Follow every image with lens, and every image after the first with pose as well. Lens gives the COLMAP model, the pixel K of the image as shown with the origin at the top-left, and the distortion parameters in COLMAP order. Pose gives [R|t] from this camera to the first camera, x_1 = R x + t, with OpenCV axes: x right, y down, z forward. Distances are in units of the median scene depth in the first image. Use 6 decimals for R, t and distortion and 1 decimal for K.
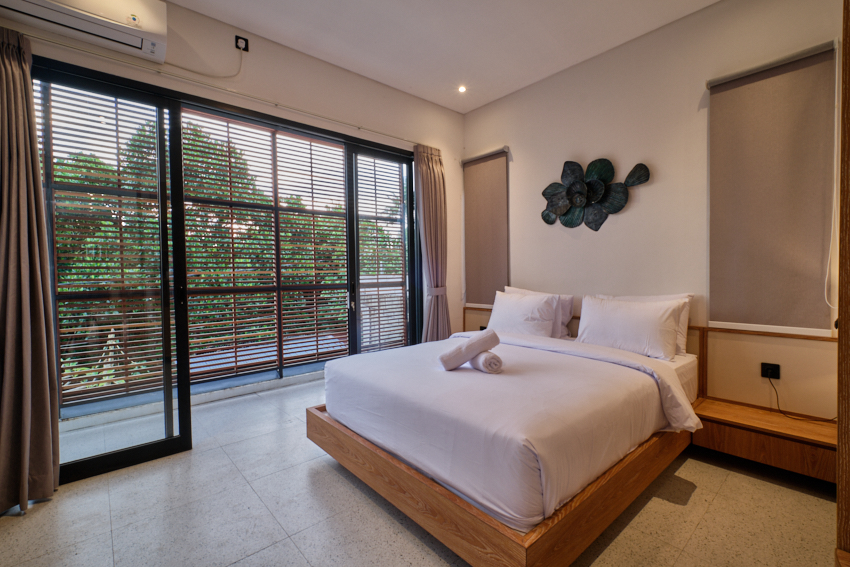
lens RADIAL K [[380.2, 0, 423.7], [0, 380.2, 282.3], [0, 0, 1]] dist [0.000536, 0.000104]
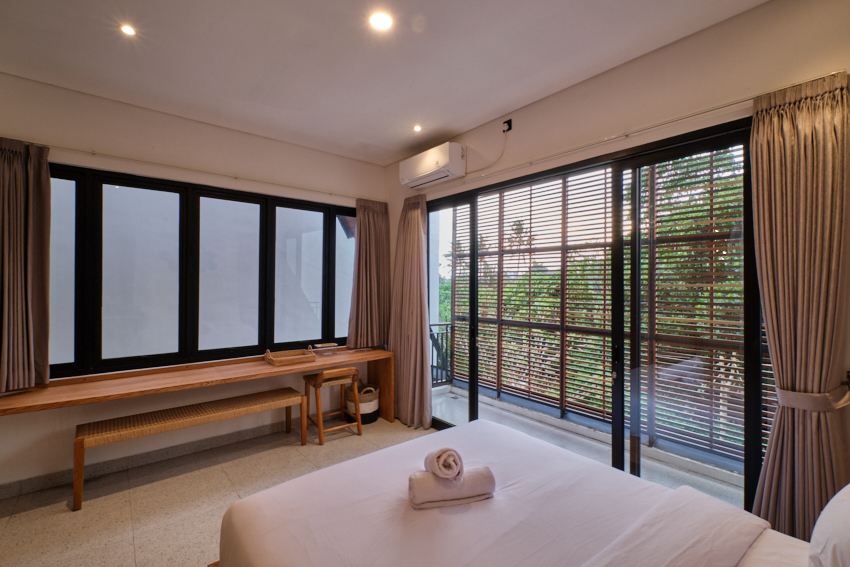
lens RADIAL K [[380.2, 0, 423.7], [0, 380.2, 282.3], [0, 0, 1]] dist [0.000536, 0.000104]
pose [[-0.033058, 0.005745, -0.999437, 0.598907], [-0.033365, 0.999420, 0.006849, -0.120411], [0.998896, 0.033572, -0.032847, 0.669037]]
